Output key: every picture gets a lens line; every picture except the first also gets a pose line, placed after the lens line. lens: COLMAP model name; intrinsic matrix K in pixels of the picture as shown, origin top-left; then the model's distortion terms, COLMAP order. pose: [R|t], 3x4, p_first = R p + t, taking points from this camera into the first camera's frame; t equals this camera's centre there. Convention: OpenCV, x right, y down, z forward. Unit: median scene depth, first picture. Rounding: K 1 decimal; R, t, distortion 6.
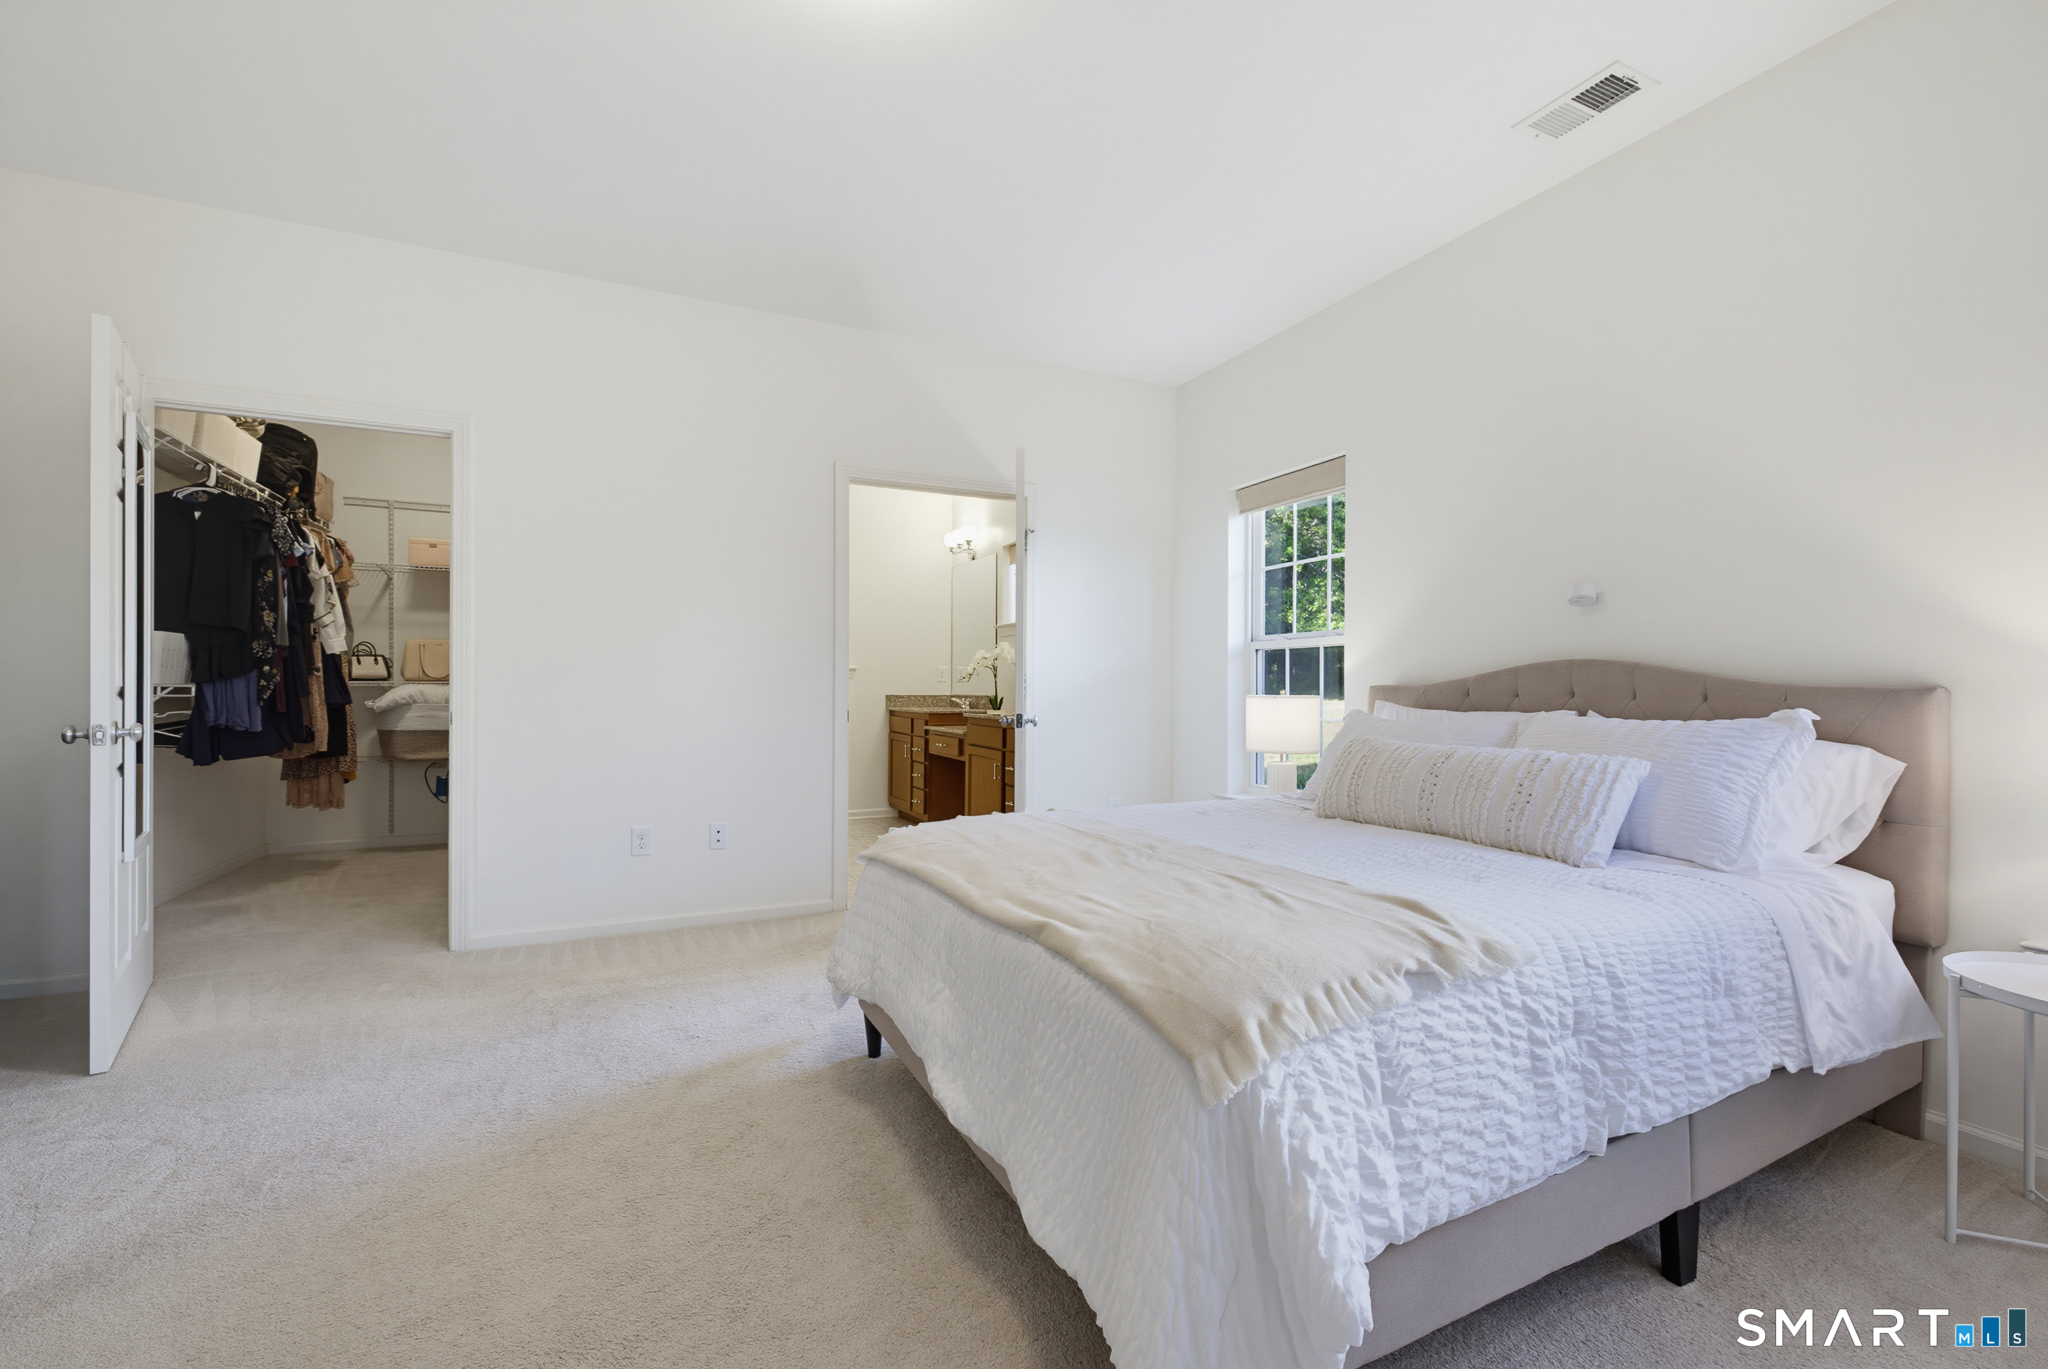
lens RADIAL K [[857.2, 0, 1029.9], [0, 857.2, 685.4], [0, 0, 1]] dist [0.005758, -0.001850]
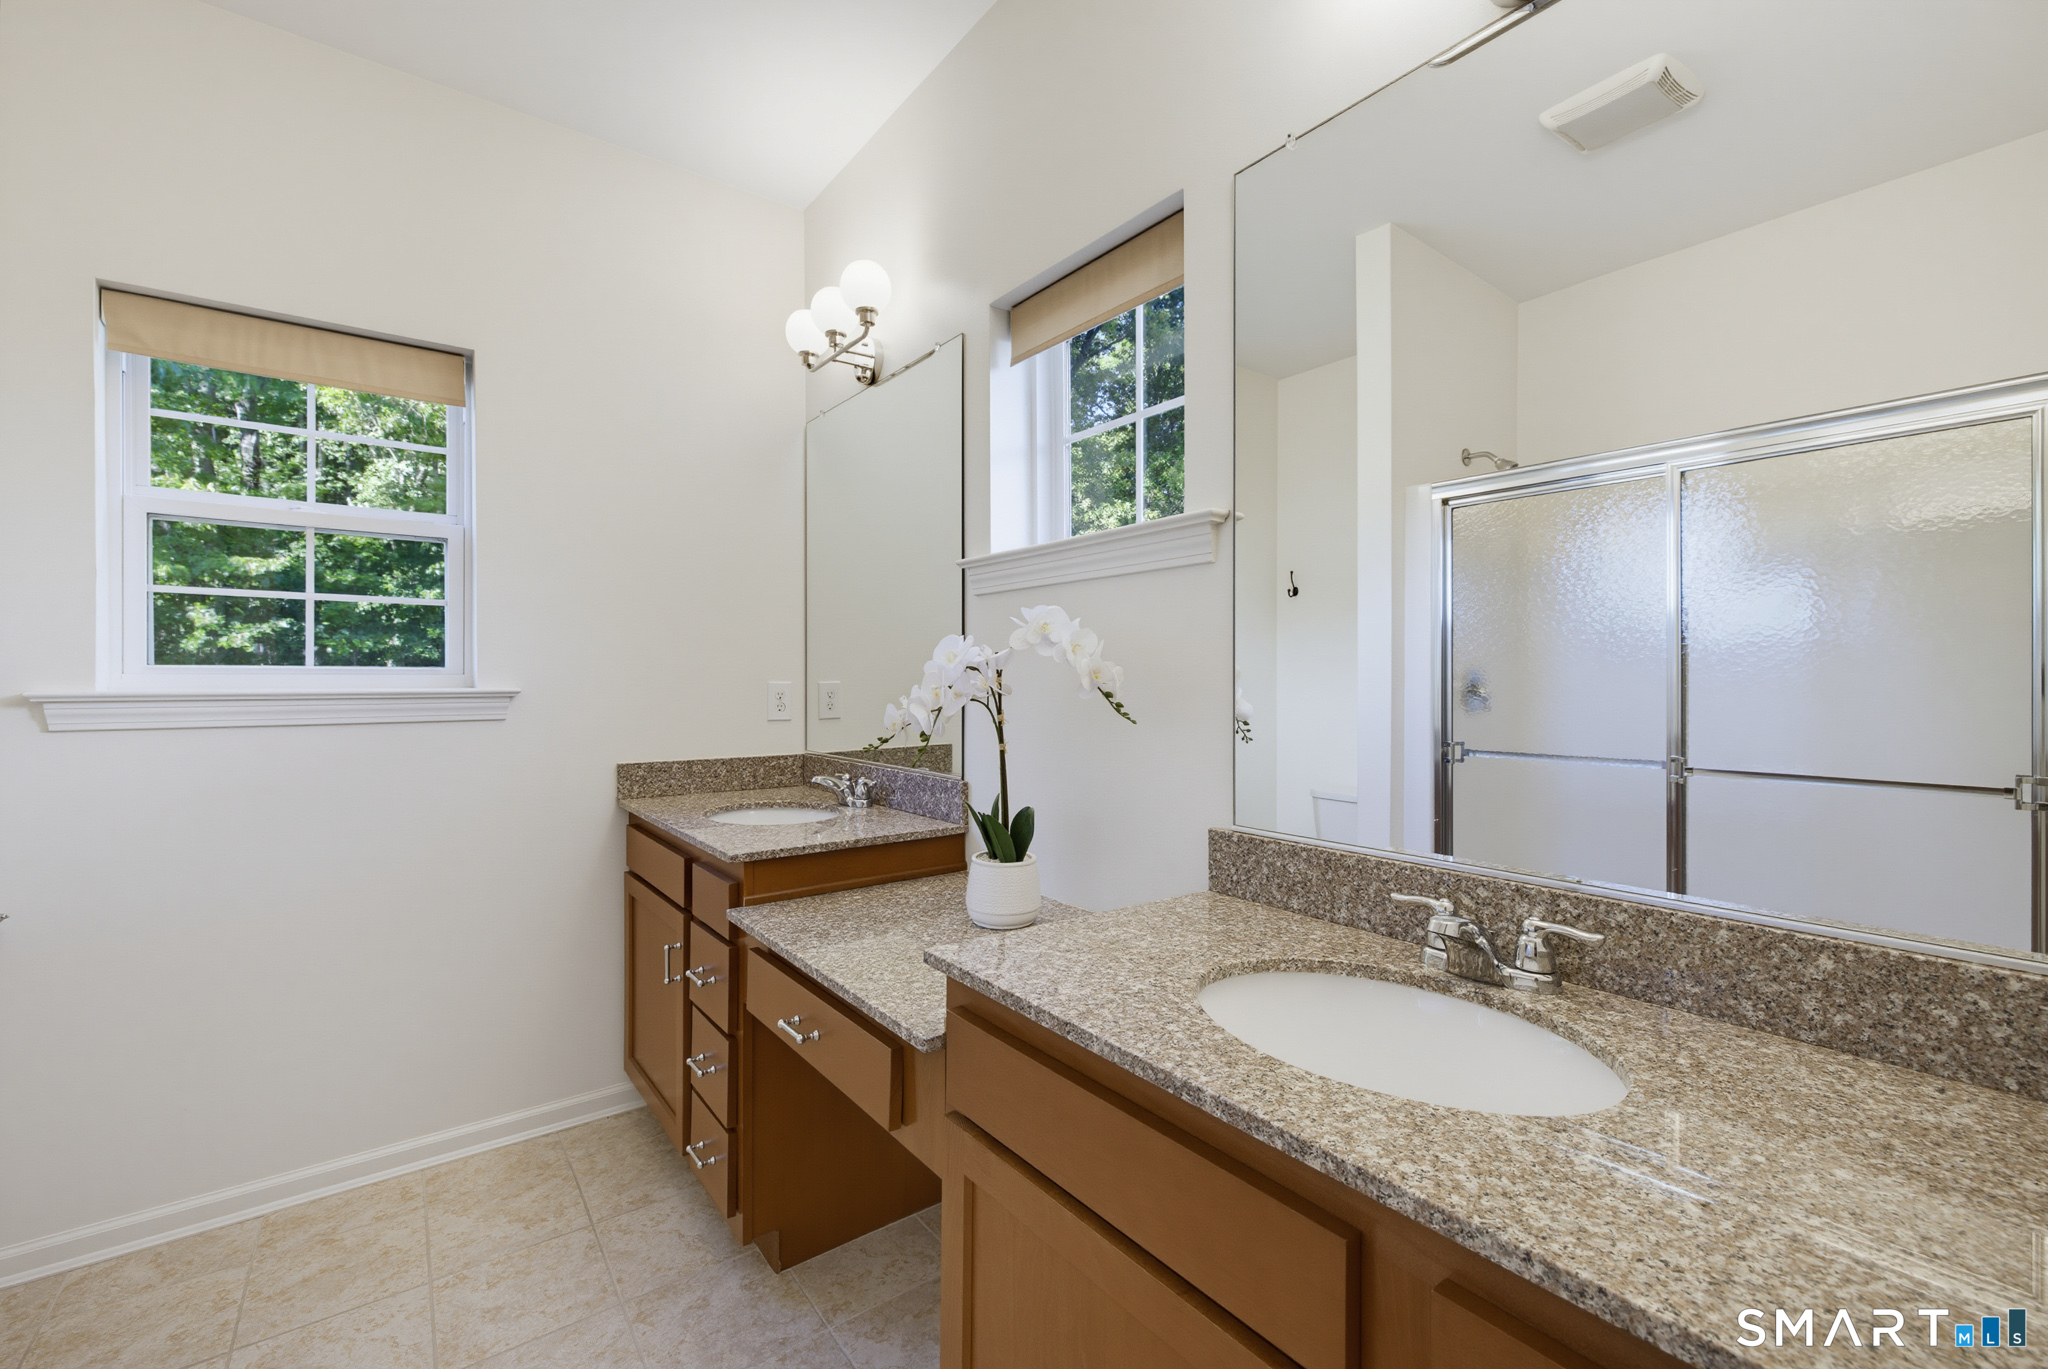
lens RADIAL K [[857.2, 0, 1024.3], [0, 857.2, 682.3], [0, 0, 1]] dist [0.005758, -0.001850]
pose [[0.979227, -0.008754, 0.202578, -0.079173], [0.006570, 0.999913, 0.011449, -0.026923], [-0.202660, -0.009881, 0.979199, 0.652258]]
